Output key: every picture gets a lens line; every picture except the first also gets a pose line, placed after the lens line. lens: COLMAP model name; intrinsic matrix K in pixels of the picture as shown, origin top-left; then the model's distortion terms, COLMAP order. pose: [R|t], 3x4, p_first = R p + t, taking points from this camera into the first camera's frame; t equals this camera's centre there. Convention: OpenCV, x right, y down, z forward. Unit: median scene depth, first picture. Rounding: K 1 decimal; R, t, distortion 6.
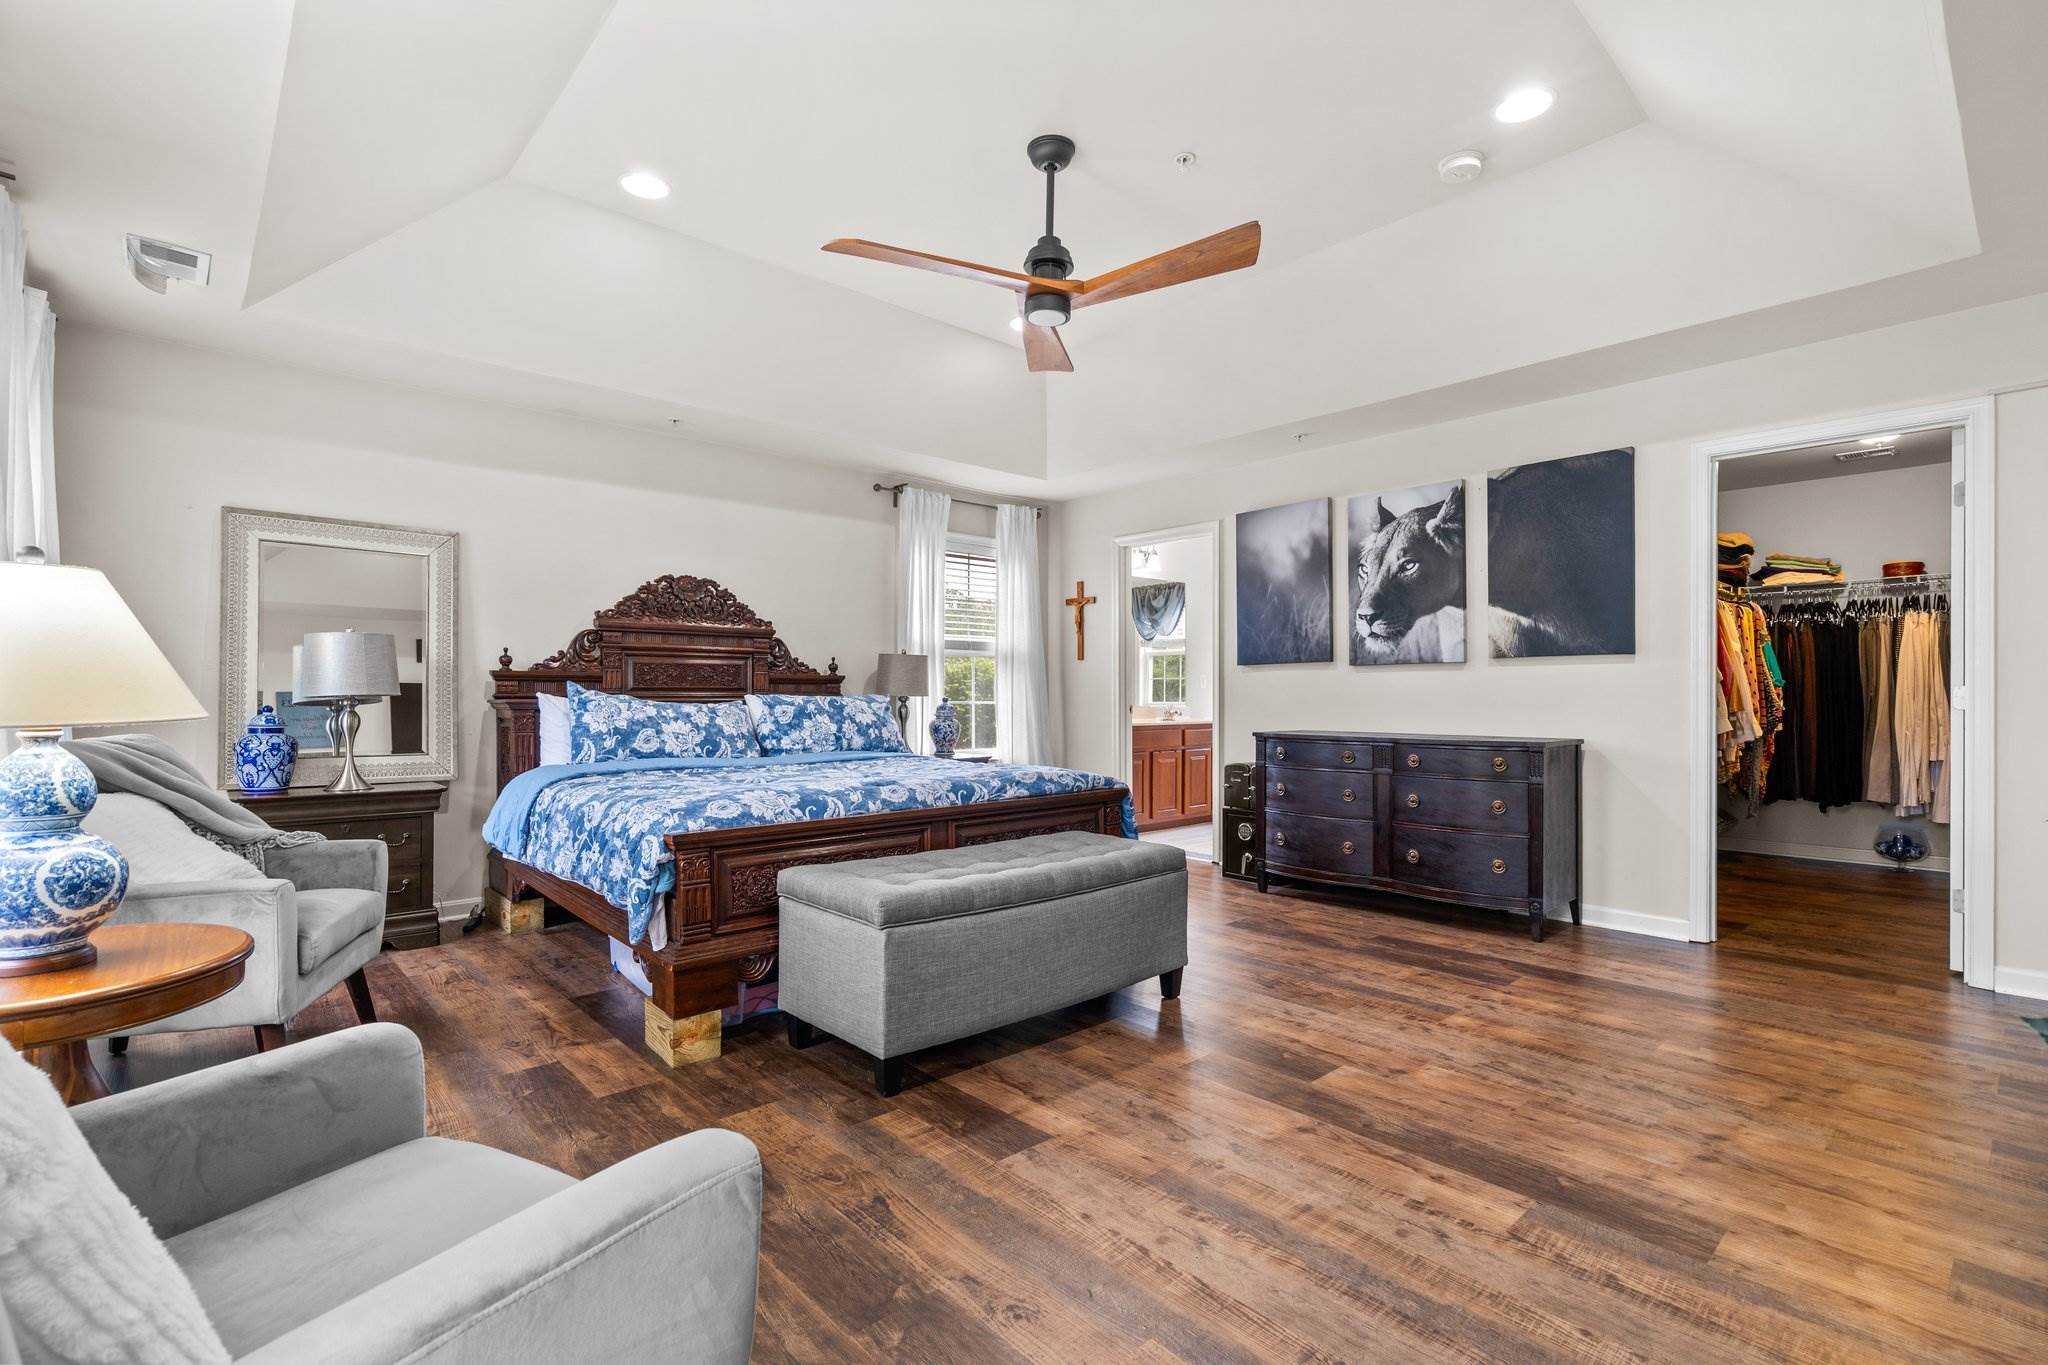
lens RADIAL K [[937.6, 0, 1017.6], [0, 937.6, 694.1], [0, 0, 1]] dist [-0.001406, -0.000023]
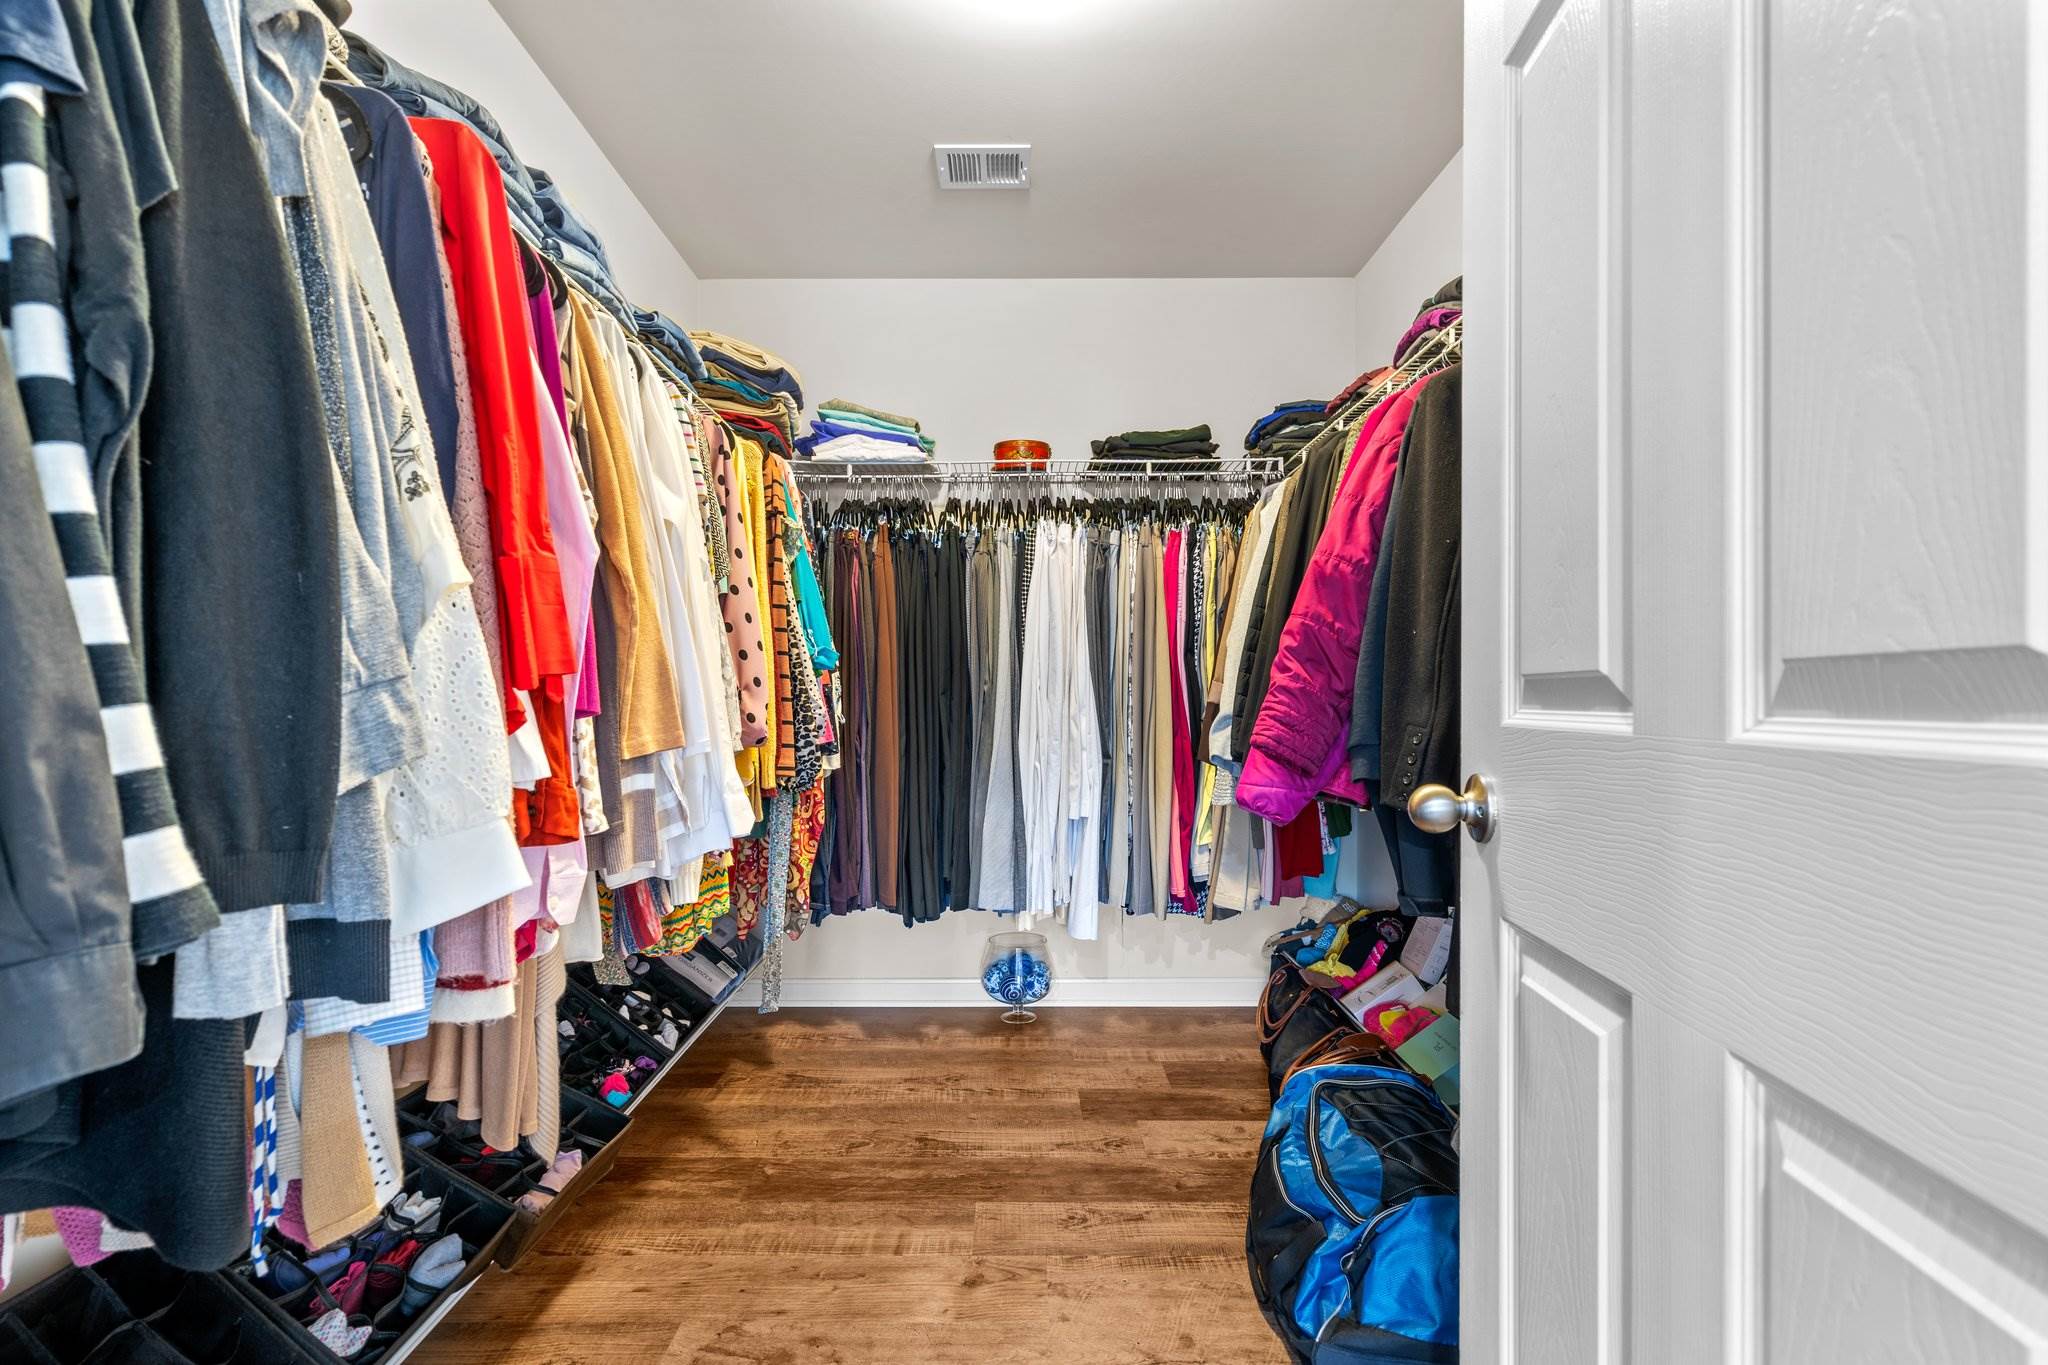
lens RADIAL K [[937.6, 0, 1017.6], [0, 937.6, 694.1], [0, 0, 1]] dist [-0.001406, -0.000023]
pose [[0.676767, 0.003166, 0.736191, 0.534463], [-0.002261, 0.999995, -0.002222, 0.004354], [-0.736194, -0.000160, 0.676770, 0.622530]]
